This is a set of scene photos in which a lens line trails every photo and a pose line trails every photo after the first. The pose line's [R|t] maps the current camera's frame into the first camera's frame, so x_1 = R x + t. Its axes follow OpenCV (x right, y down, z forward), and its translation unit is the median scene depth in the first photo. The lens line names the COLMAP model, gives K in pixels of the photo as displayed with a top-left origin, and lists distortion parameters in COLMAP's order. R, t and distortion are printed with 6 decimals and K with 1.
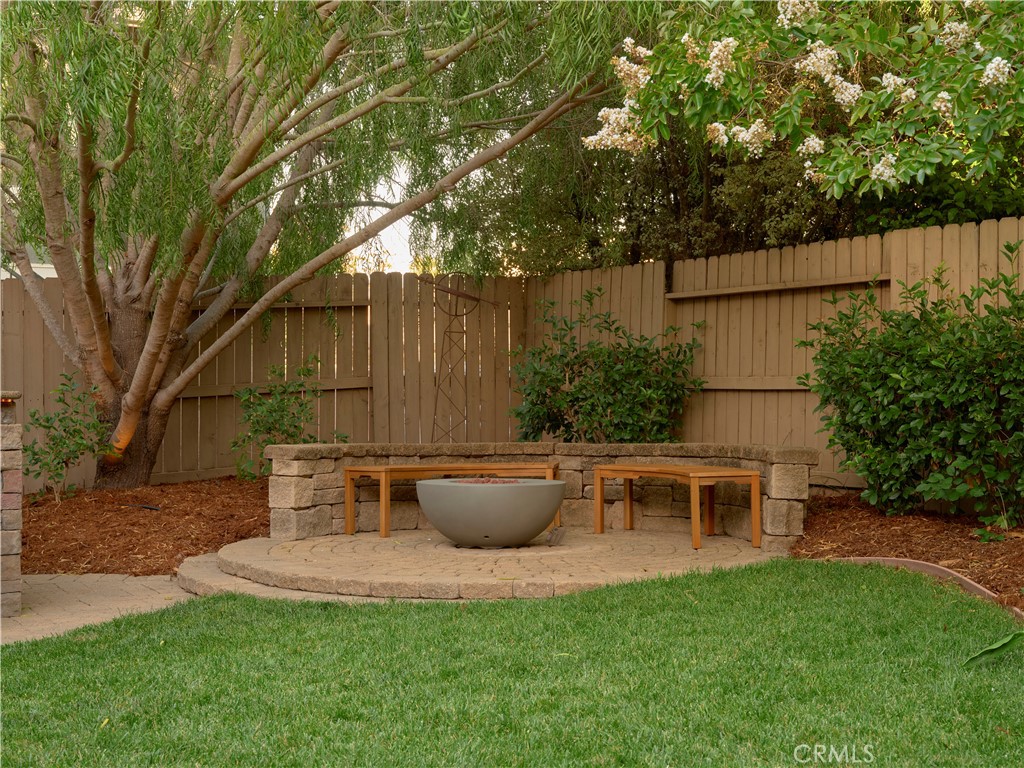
lens RADIAL K [[1502.3, 0, 512.4], [0, 1502.3, 386.0], [0, 0, 1]] dist [0.048014, 0.000000]
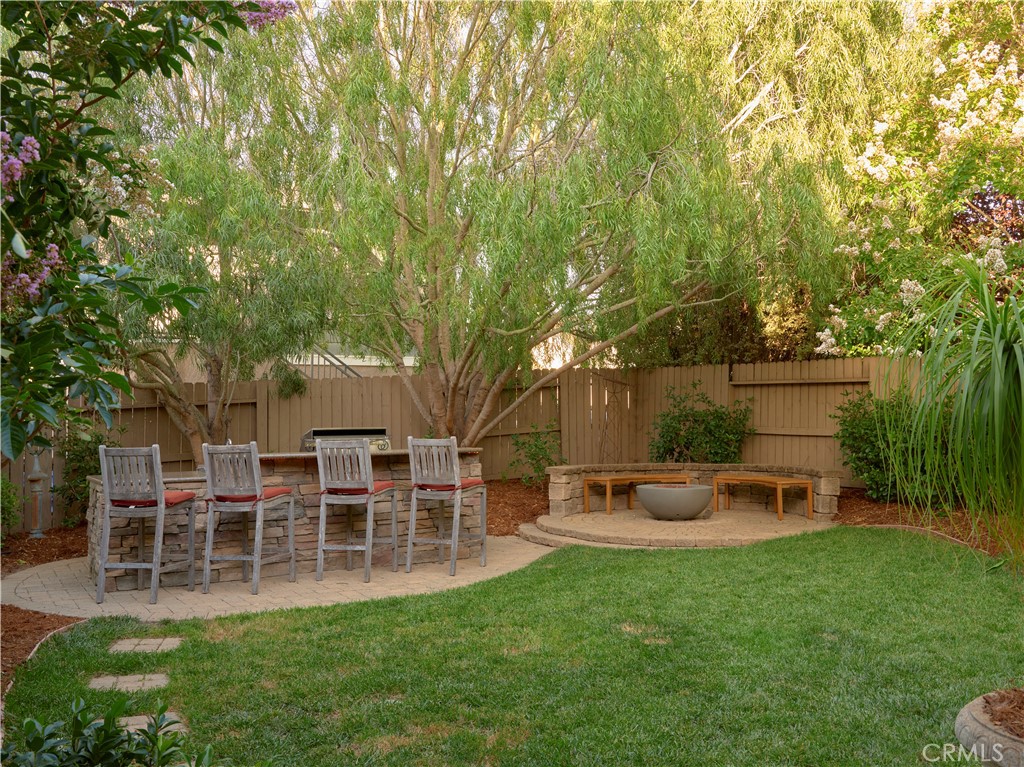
lens RADIAL K [[995.2, 0, 511.6], [0, 995.2, 385.3], [0, 0, 1]] dist [0.007133, 0.000000]
pose [[0.999566, -0.003140, 0.029290, -0.240569], [0.003641, 0.999847, -0.017085, -0.042992], [-0.029231, 0.017184, 0.999425, -0.271137]]
